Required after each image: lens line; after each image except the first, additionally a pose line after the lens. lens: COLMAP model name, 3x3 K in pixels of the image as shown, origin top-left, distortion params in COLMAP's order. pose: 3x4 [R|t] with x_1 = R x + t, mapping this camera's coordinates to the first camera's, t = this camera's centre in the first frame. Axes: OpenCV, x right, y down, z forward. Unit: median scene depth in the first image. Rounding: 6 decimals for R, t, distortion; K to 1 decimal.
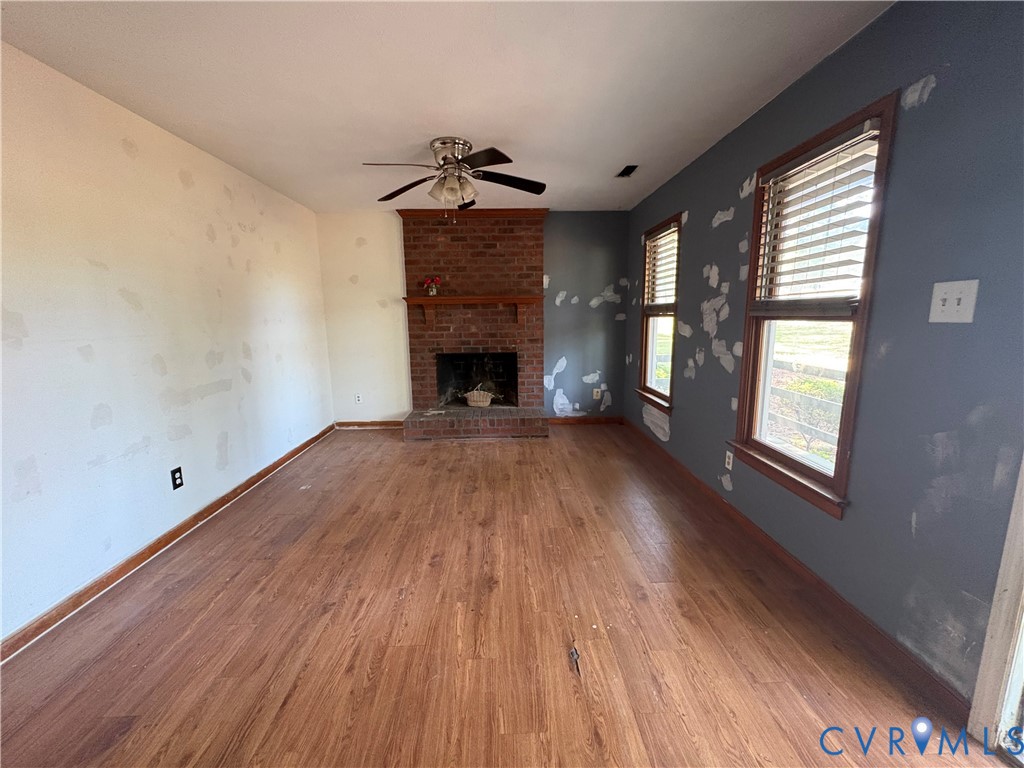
lens RADIAL K [[414.4, 0, 511.4], [0, 414.4, 383.9], [0, 0, 1]] dist [0.002168, 0.000057]
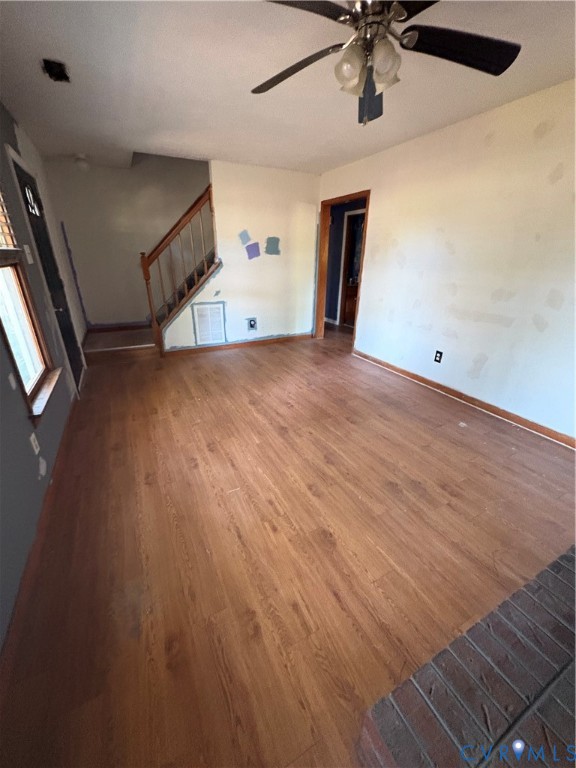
lens RADIAL K [[310.8, 0, 287.4], [0, 310.8, 383.4], [0, 0, 1]] dist [0.002168, 0.000057]
pose [[-0.903331, 0.171637, -0.393107, 0.183501], [-0.067074, 0.848659, 0.524670, -0.194708], [0.423667, 0.500318, -0.755108, 1.074286]]
